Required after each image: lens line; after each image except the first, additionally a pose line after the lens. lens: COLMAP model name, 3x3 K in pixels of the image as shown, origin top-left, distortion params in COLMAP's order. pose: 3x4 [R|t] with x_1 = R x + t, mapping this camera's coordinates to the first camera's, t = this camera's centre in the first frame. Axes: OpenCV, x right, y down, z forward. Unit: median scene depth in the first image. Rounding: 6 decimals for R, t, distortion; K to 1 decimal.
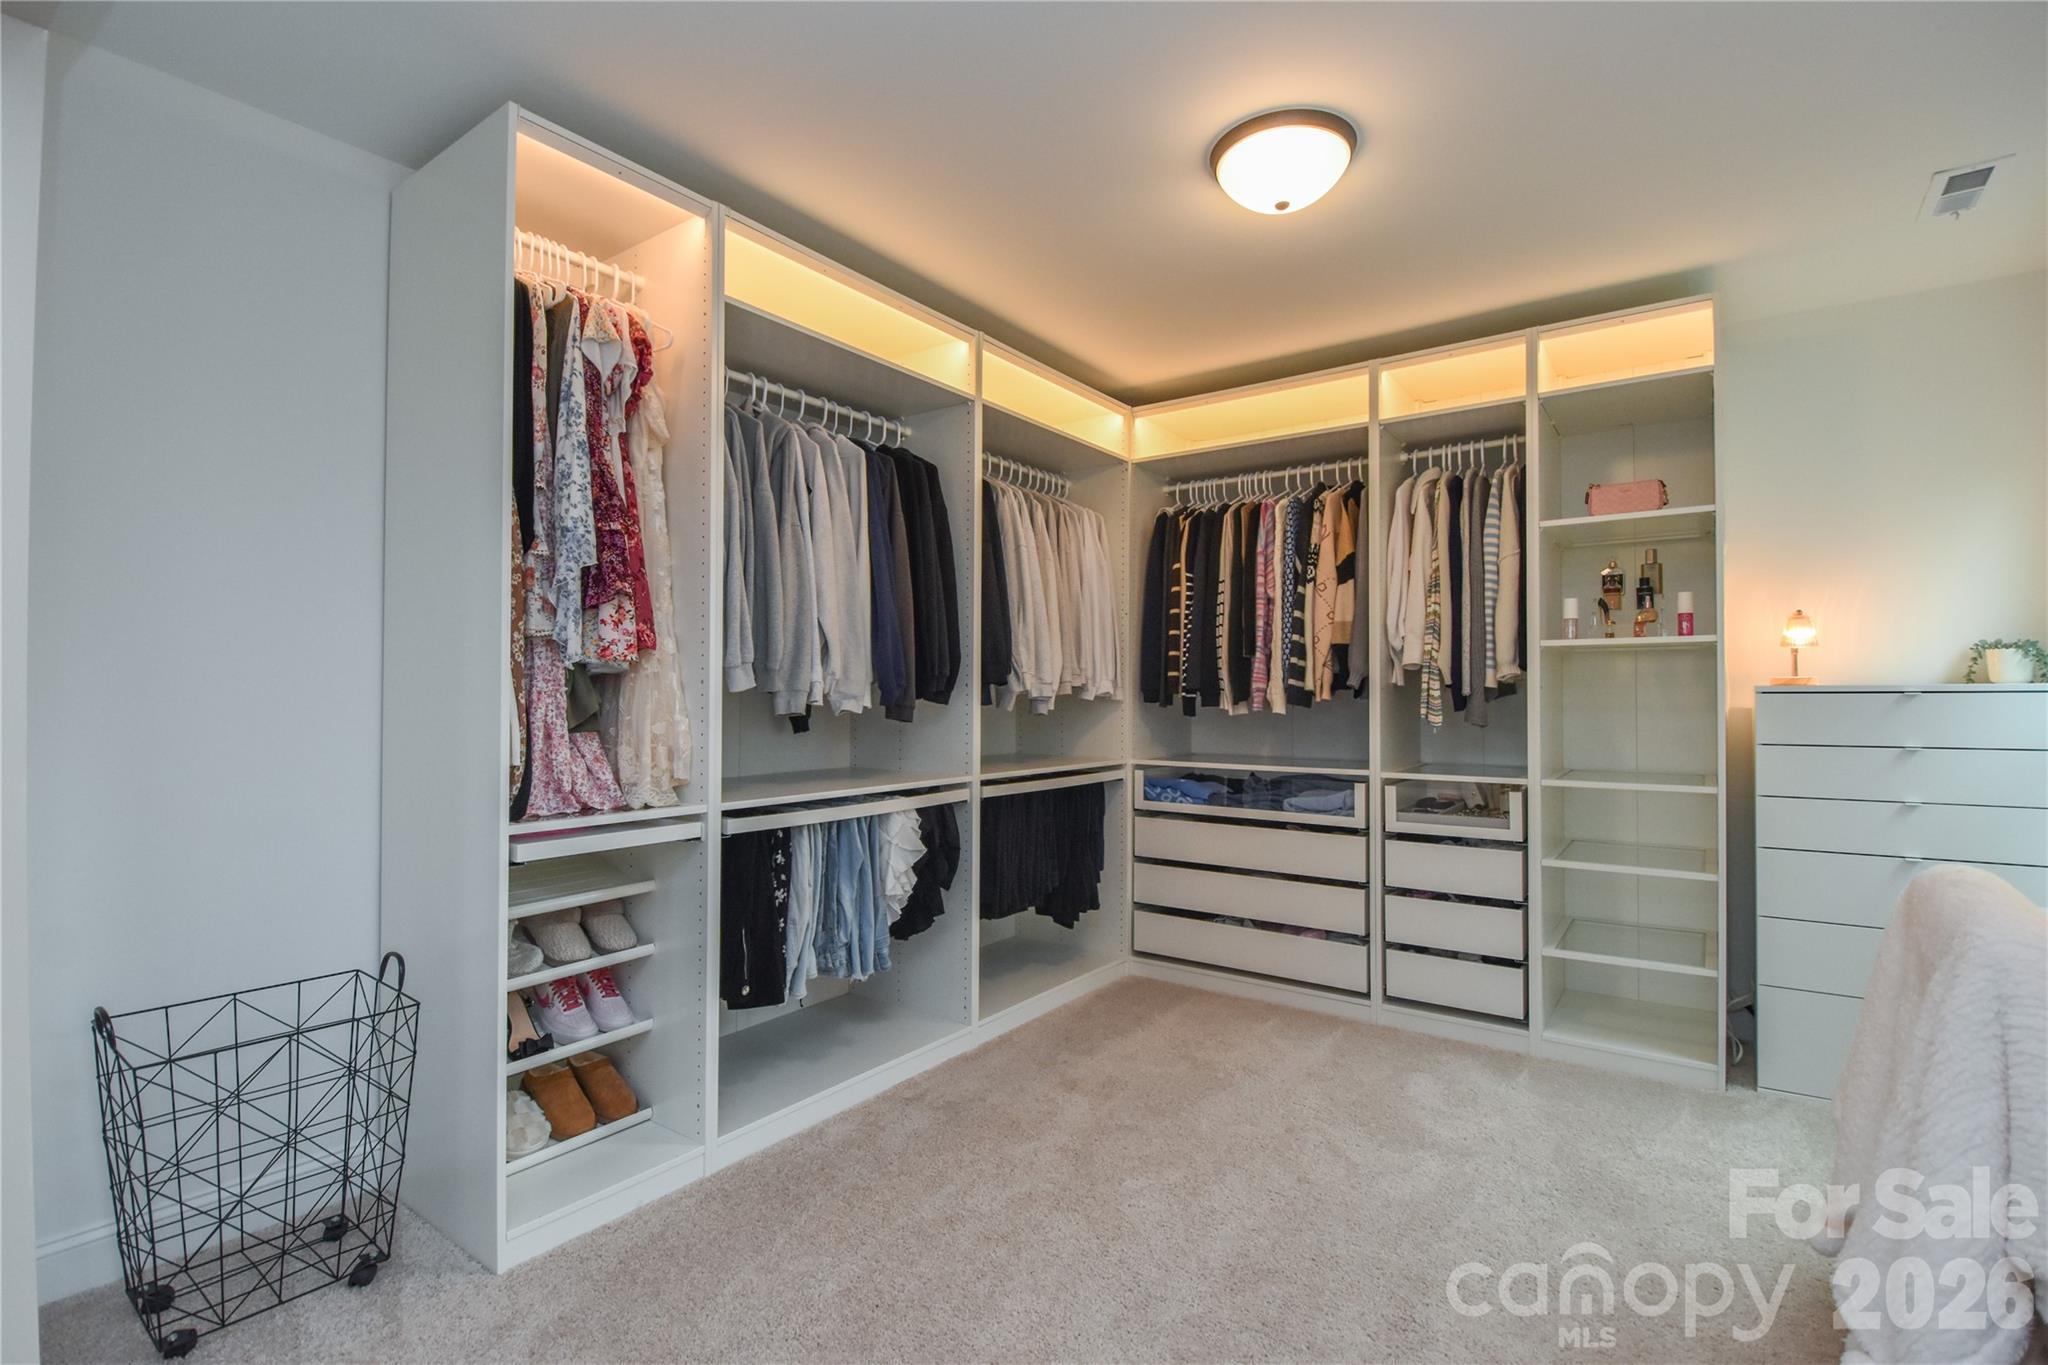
lens RADIAL K [[940.2, 0, 1024.0], [0, 940.2, 682.5], [0, 0, 1]] dist [0.000447, -0.000076]
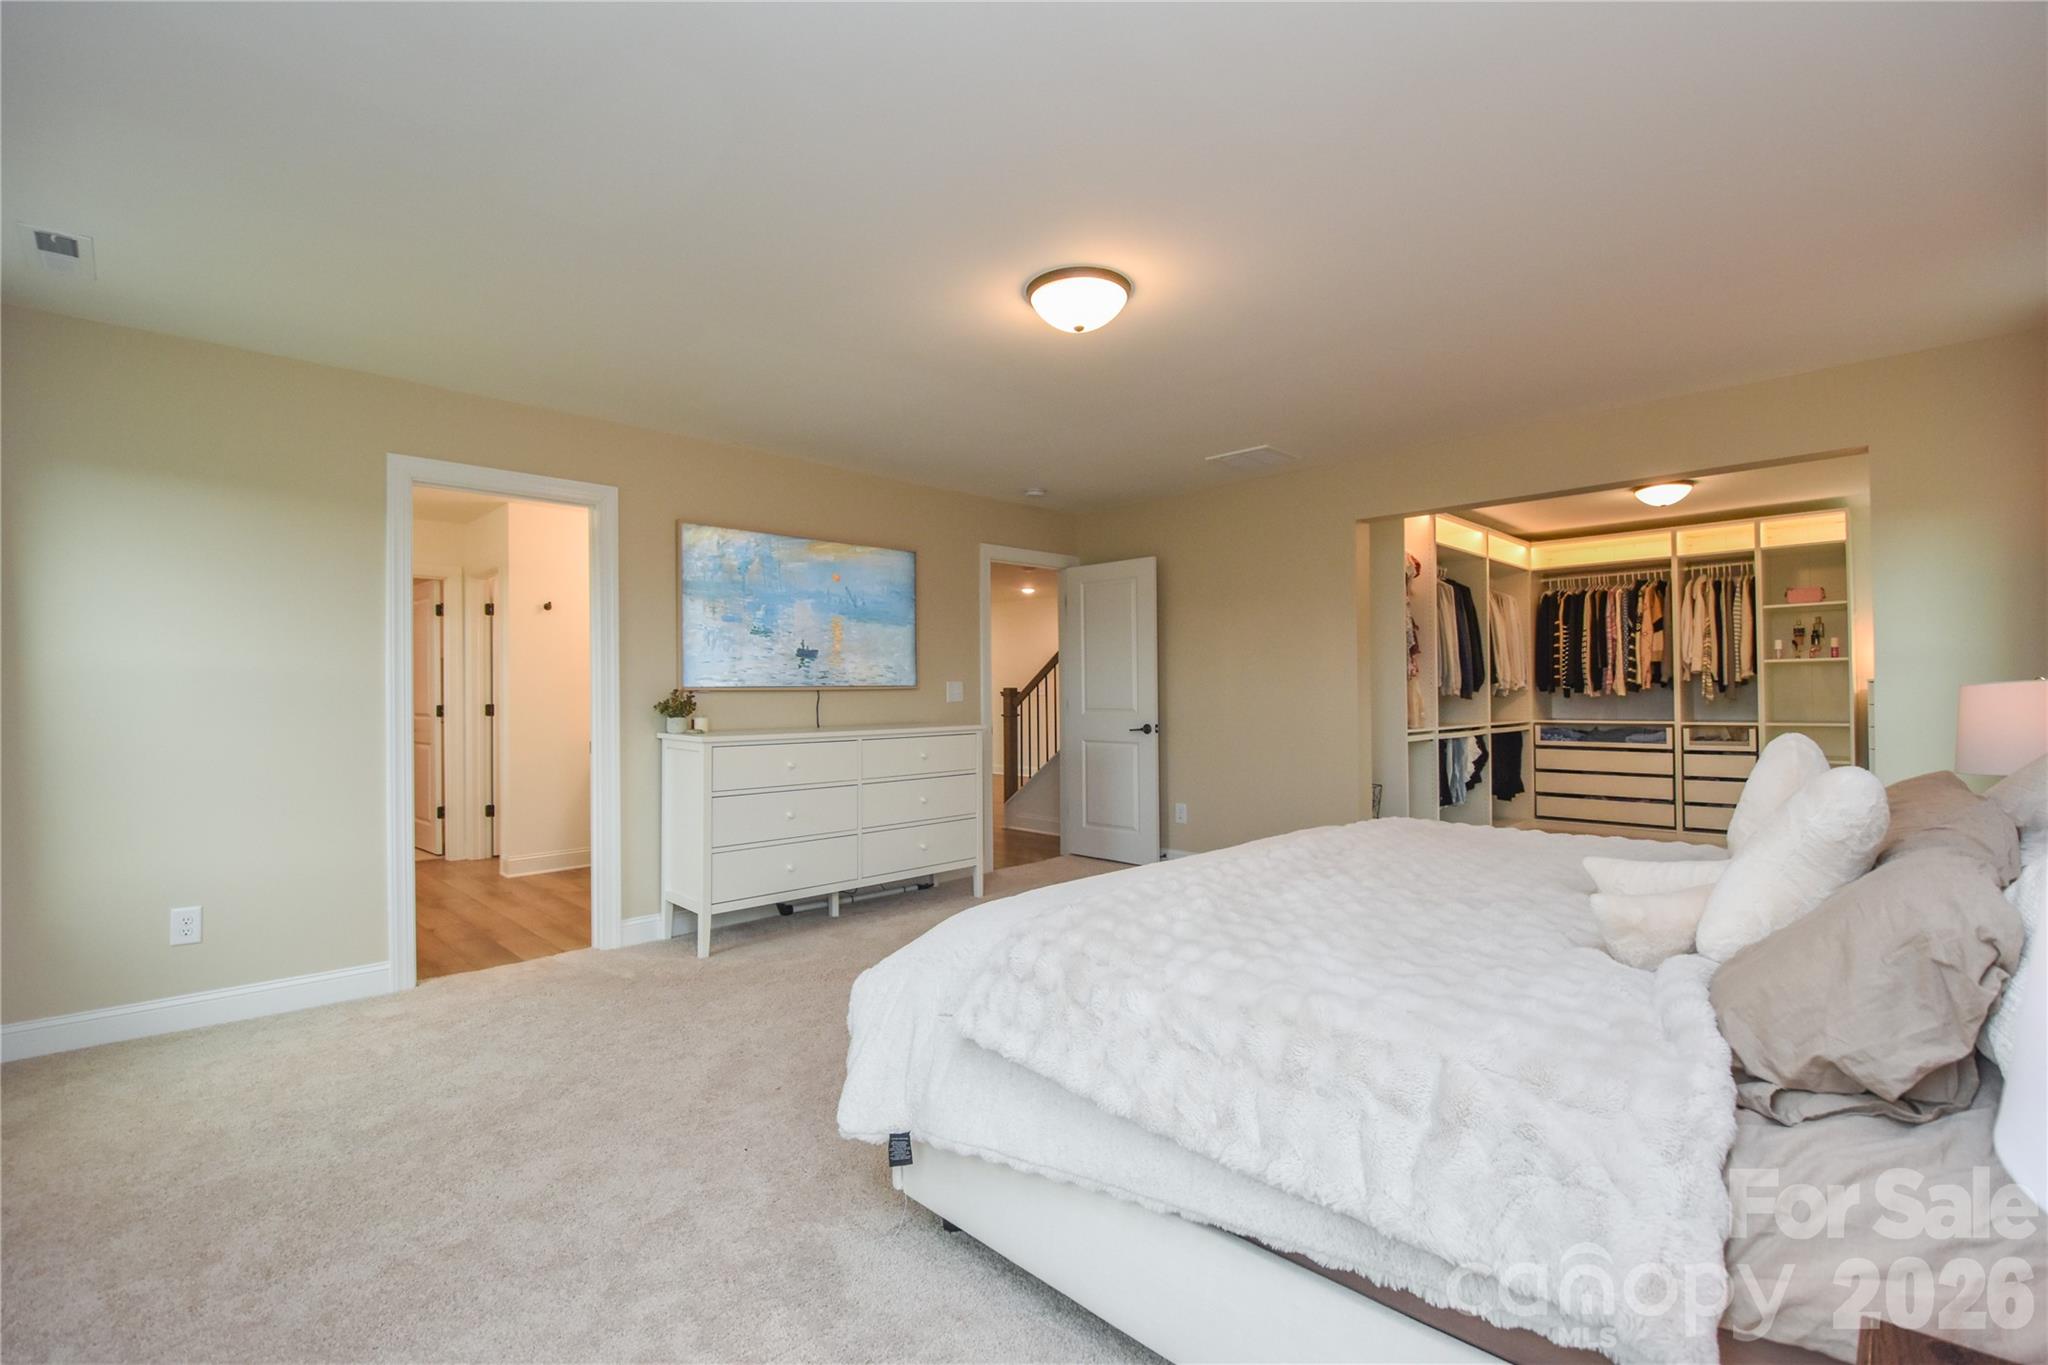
lens RADIAL K [[898.0, 0, 1030.0], [0, 898.0, 682.0], [0, 0, 1]] dist [0.010904, -0.020786]
pose [[0.987634, -0.013095, -0.156227, -0.742054], [0.012827, 0.999914, -0.002721, -0.008155], [0.156249, 0.000683, 0.987717, -1.212312]]
